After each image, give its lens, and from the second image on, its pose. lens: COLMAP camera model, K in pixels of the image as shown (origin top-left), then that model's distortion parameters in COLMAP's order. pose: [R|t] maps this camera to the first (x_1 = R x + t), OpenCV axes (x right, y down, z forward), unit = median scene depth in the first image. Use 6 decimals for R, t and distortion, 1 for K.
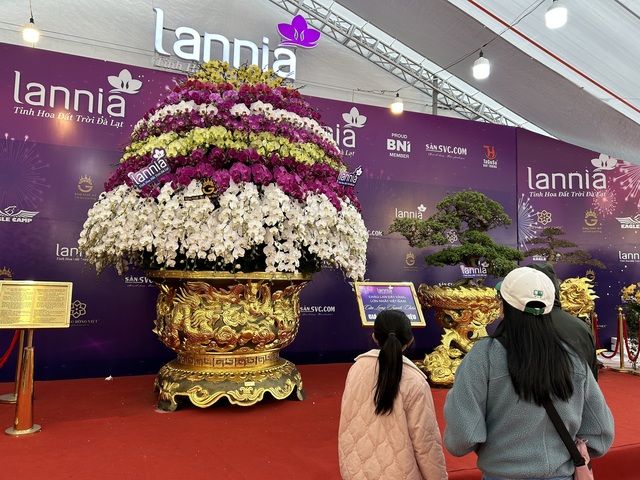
lens RADIAL K [[480.0, 0, 316.9], [0, 480.0, 234.4], [0, 0, 1]] dist [0.065461, -0.069996]
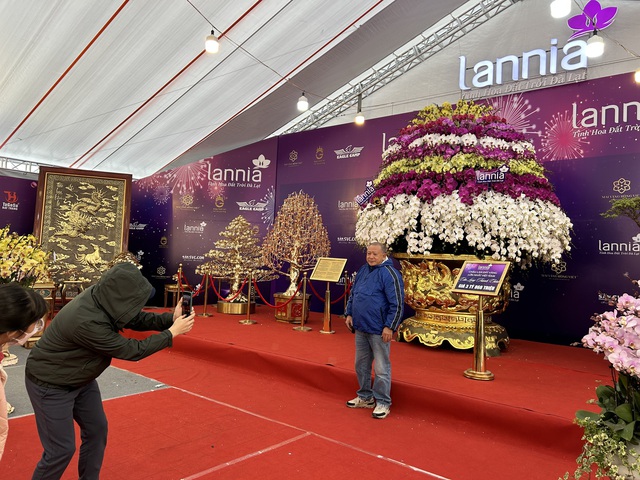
lens RADIAL K [[480.0, 0, 314.7], [0, 480.0, 234.1], [0, 0, 1]] dist [0.065461, -0.069996]
pose [[0.484629, -0.040633, -0.873775, 0.931222], [0.048300, 0.998640, -0.019651, 0.030947], [0.873385, -0.032680, 0.485933, 0.008796]]
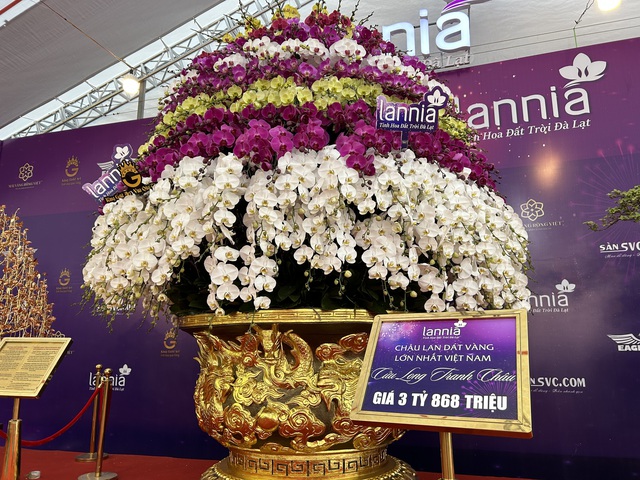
lens RADIAL K [[480.0, 0, 325.7], [0, 480.0, 243.5], [0, 0, 1]] dist [0.065461, -0.069996]
pose [[0.785840, -0.152226, -0.599402, 0.288630], [0.079217, 0.986025, -0.146558, 0.086705], [0.613335, 0.067688, 0.786917, 0.560157]]
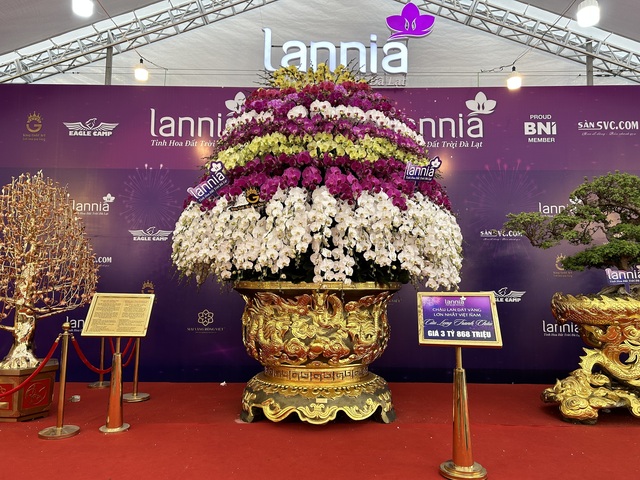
lens RADIAL K [[480.0, 0, 320.9], [0, 480.0, 239.7], [0, 0, 1]] dist [0.065461, -0.069996]
pose [[0.928274, -0.047979, -0.368788, 0.218130], [0.045872, 0.998842, -0.014484, 0.009399], [0.369056, -0.003472, 0.929401, 0.123705]]
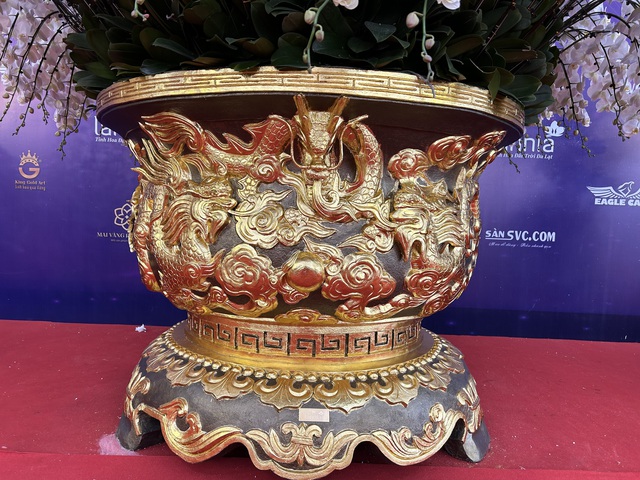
lens RADIAL K [[480.0, 0, 315.5], [0, 480.0, 240.4], [0, 0, 1]] dist [0.065461, -0.069996]
pose [[0.926347, 0.039979, -0.374543, -0.014082], [0.014421, 0.989858, 0.141325, 0.135660], [0.376394, -0.136317, 0.916376, 0.690503]]
